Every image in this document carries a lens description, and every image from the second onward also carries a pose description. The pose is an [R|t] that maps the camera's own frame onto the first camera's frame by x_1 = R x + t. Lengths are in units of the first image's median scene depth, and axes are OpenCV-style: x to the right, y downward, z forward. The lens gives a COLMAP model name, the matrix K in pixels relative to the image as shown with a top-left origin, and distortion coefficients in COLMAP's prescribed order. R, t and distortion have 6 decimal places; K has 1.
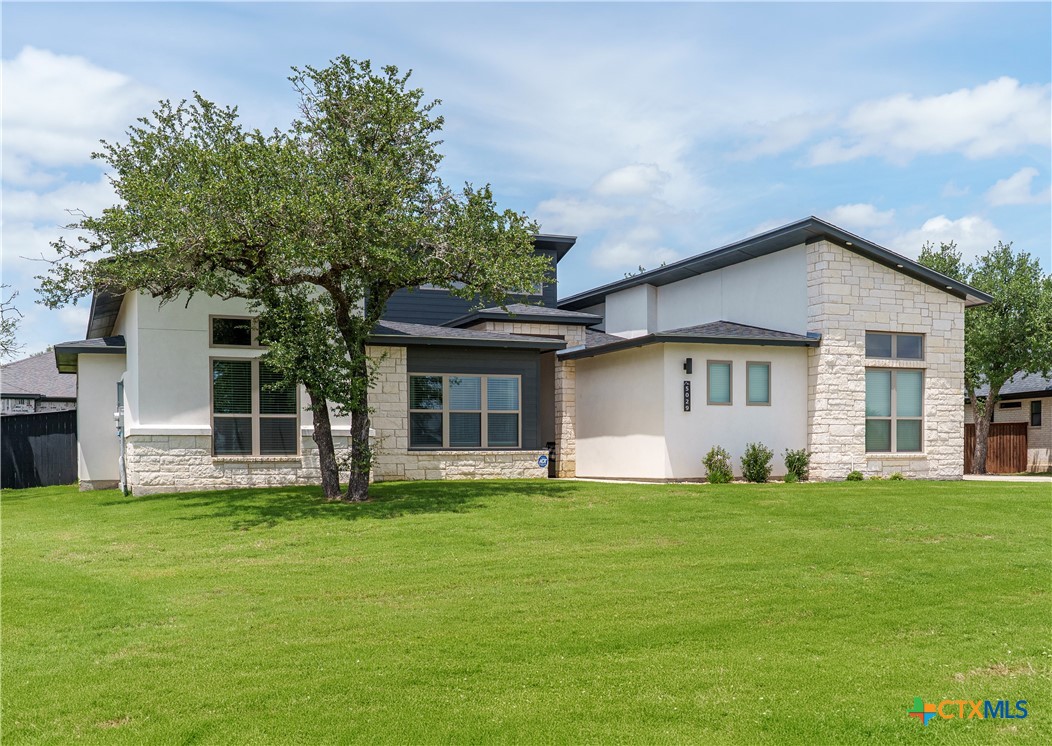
lens RADIAL K [[1164.2, 0, 525.9], [0, 1164.2, 375.9], [0, 0, 1]] dist [0.014109, 0.000000]
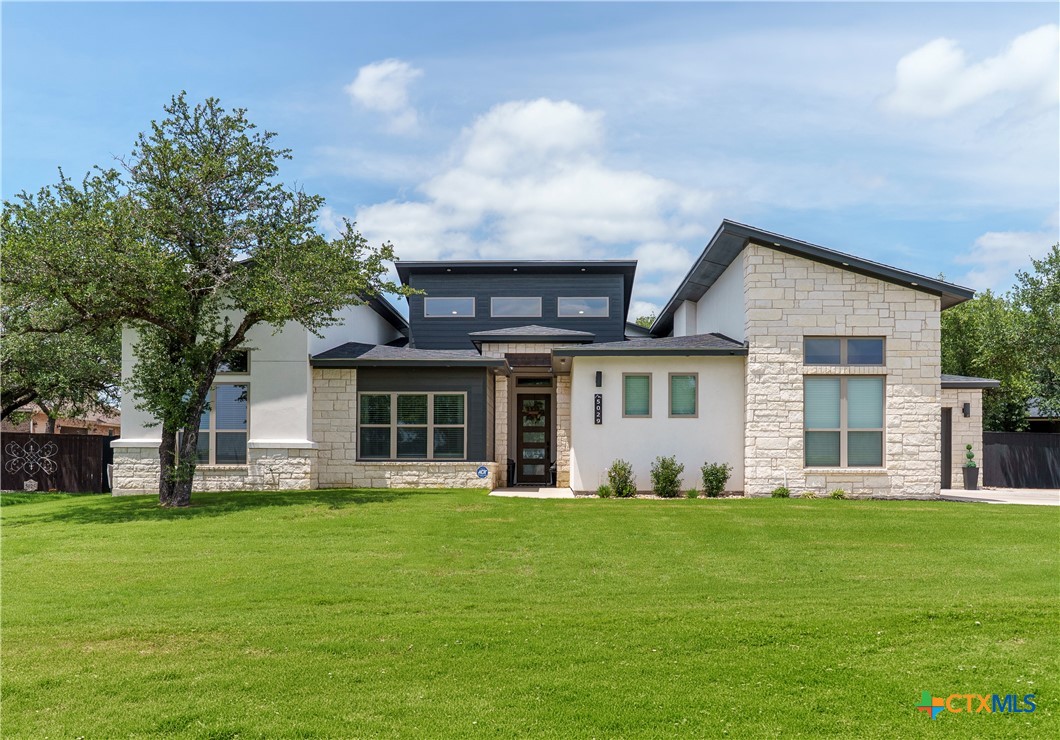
lens RADIAL K [[988.4, 0, 530.0], [0, 988.4, 366.7], [0, 0, 1]] dist [0.010436, 0.000000]
pose [[0.906486, -0.032100, -0.421013, 0.435252], [0.020668, 0.999284, -0.031689, 0.006408], [0.421729, 0.020024, 0.906501, 0.195517]]
